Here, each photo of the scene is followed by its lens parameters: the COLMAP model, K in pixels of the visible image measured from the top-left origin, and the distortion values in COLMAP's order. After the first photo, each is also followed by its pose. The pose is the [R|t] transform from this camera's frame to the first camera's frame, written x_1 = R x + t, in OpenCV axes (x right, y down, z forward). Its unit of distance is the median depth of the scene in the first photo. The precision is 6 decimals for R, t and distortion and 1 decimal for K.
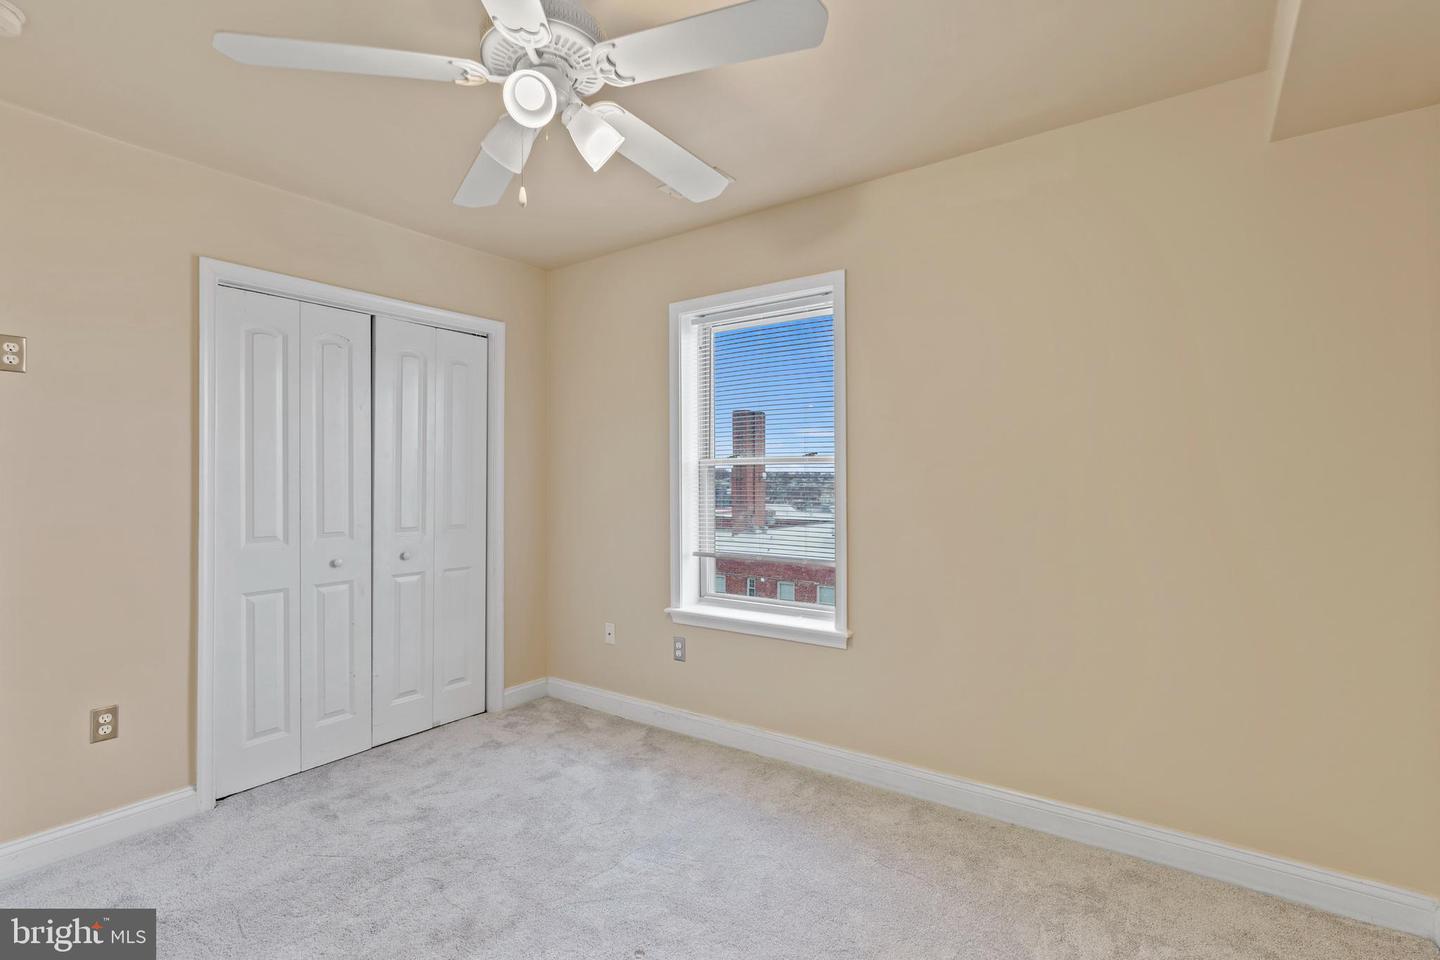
lens RADIAL K [[678.7, 0, 720.0], [0, 678.7, 480.0], [0, 0, 1]] dist [-0.001756, -0.000068]
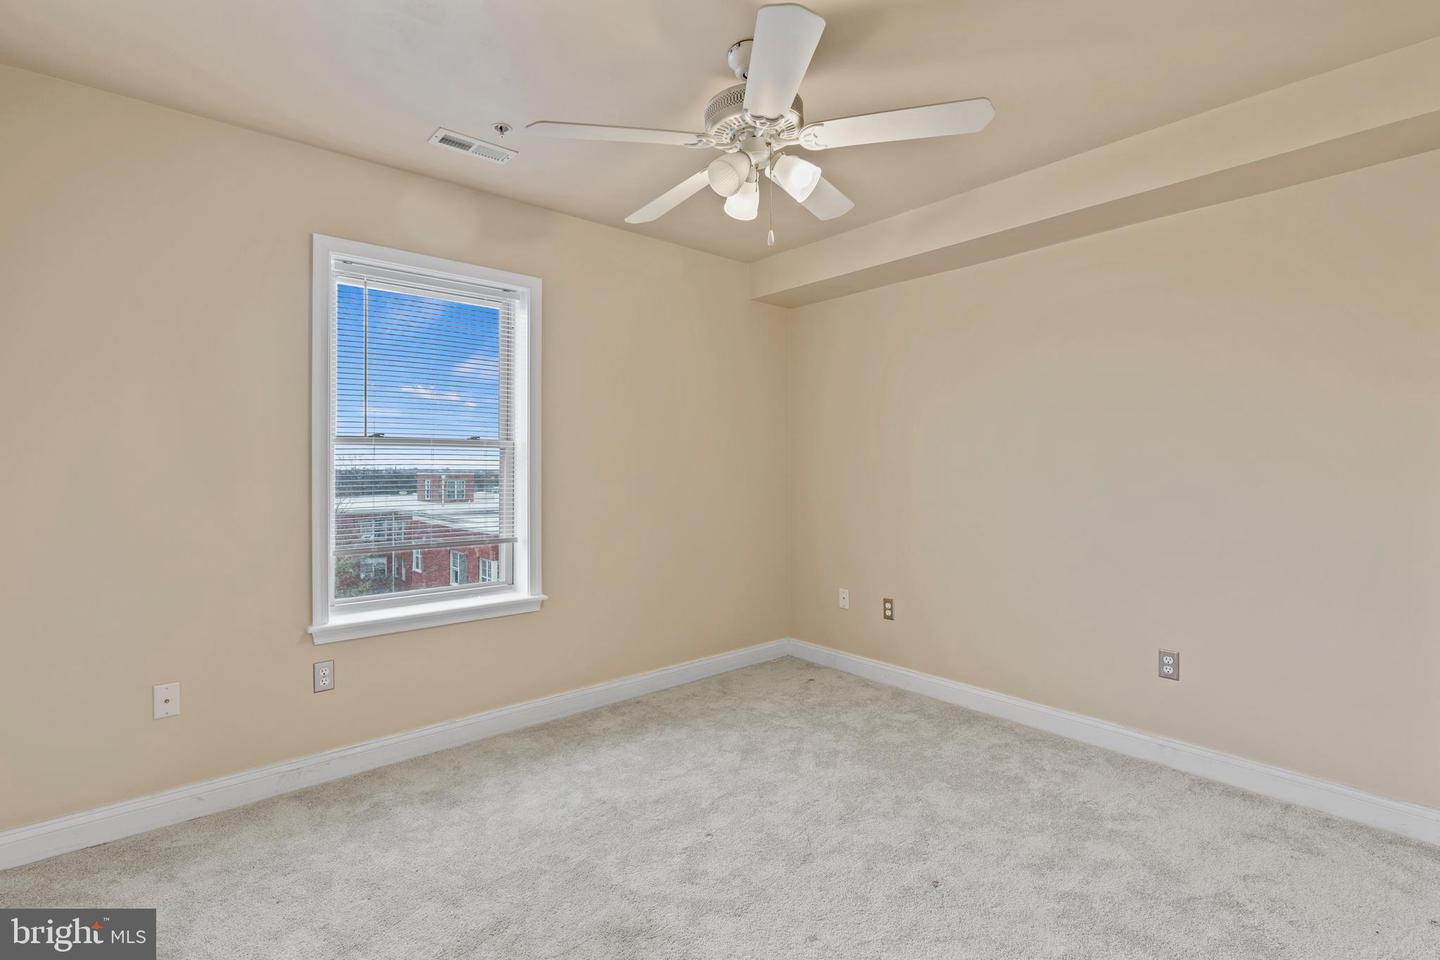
lens RADIAL K [[665.7, 0, 719.7], [0, 665.7, 471.0], [0, 0, 1]] dist [-0.001225, -0.000382]
pose [[0.227546, -0.006308, 0.973747, -0.782880], [-0.004329, 0.999963, 0.007490, 0.002744], [-0.973758, -0.005920, 0.227510, 0.418323]]
